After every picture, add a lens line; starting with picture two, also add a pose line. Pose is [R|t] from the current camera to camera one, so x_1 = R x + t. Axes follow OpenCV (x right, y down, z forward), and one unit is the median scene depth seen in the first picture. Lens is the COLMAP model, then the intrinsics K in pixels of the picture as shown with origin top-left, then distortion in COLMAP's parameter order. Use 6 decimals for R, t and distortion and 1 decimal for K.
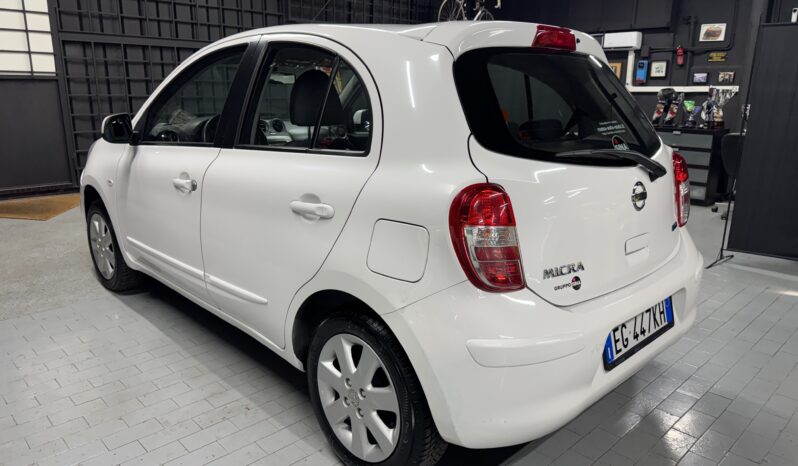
lens RADIAL K [[558.4, 0, 399.0], [0, 558.4, 233.0], [0, 0, 1]] dist [0.057680, -0.074192]
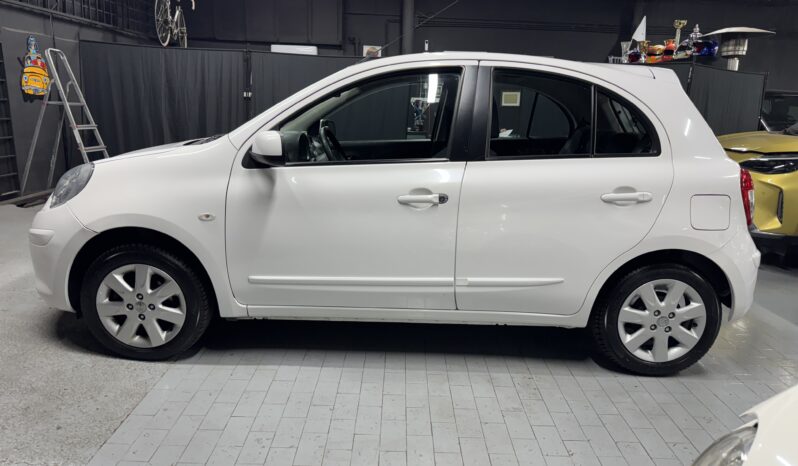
lens RADIAL K [[558.4, 0, 399.0], [0, 558.4, 233.0], [0, 0, 1]] dist [0.057680, -0.074192]
pose [[0.693540, -0.152720, 0.704045, -1.186499], [0.151893, 0.986302, 0.064320, -0.101069], [-0.704224, 0.062331, 0.707237, 0.325241]]
